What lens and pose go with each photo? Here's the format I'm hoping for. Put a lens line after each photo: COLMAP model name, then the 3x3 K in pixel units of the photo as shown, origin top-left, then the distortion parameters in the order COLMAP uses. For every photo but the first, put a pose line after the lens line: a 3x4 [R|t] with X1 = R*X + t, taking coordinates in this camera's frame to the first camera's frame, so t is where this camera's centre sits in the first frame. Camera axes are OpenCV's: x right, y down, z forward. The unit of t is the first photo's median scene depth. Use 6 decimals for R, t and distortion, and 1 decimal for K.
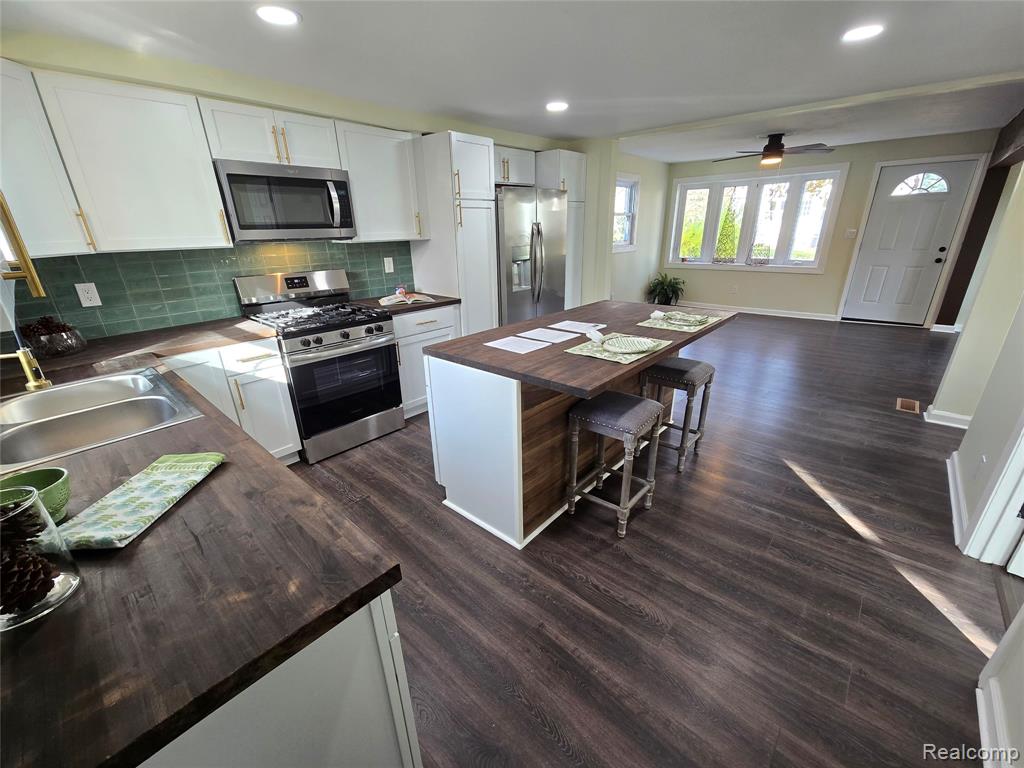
lens RADIAL K [[419.2, 0, 514.2], [0, 419.2, 392.3], [0, 0, 1]] dist [0.000493, -0.000016]
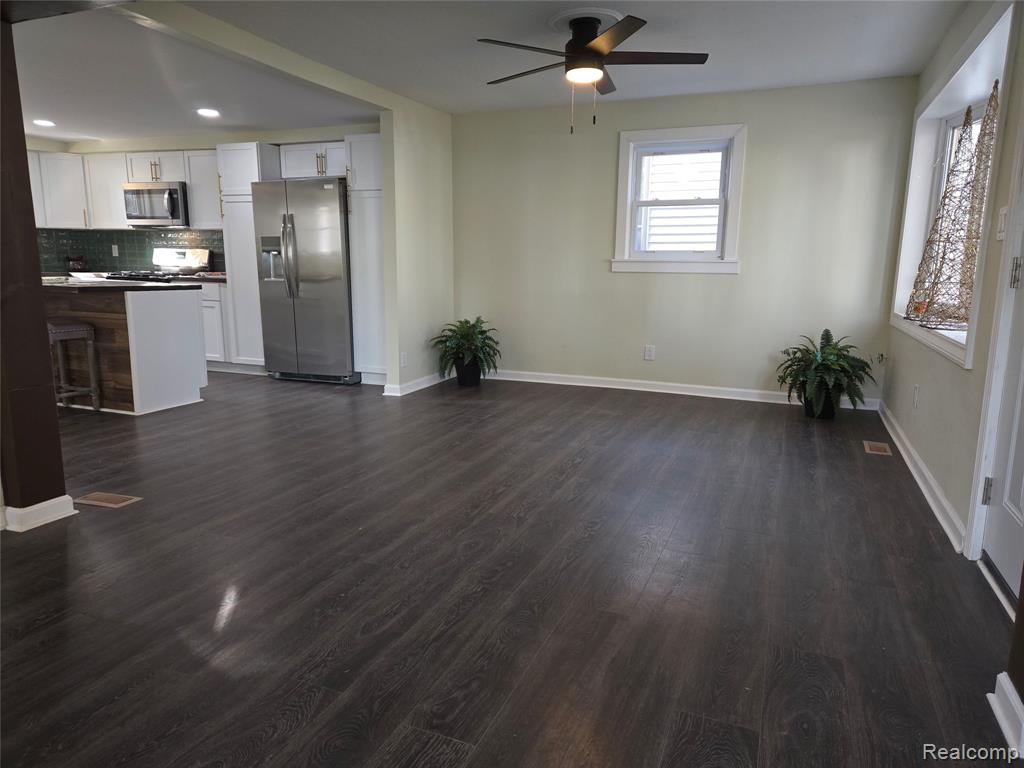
lens RADIAL K [[682.4, 0, 512.0], [0, 682.4, 384.0], [0, 0, 1]] dist [0.052905, -0.001570]
pose [[0.335600, 0.189260, -0.922797, 2.929956], [-0.360868, 0.930708, 0.059643, -0.536997], [0.870142, 0.312991, 0.380643, 1.615849]]
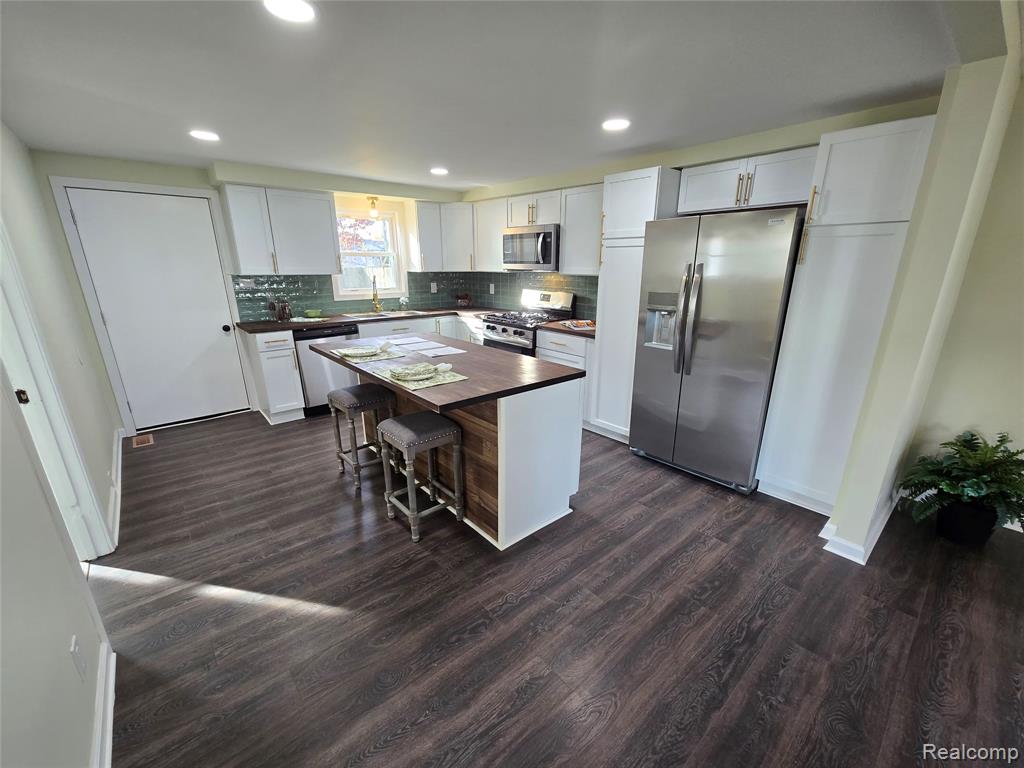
lens RADIAL K [[419.2, 0, 514.2], [0, 419.2, 392.3], [0, 0, 1]] dist [0.000493, -0.000016]
pose [[-0.119305, 0.316248, -0.941145, 1.372438], [-0.362885, 0.868443, 0.337819, -0.574401], [0.924165, 0.381831, 0.011152, 1.324355]]
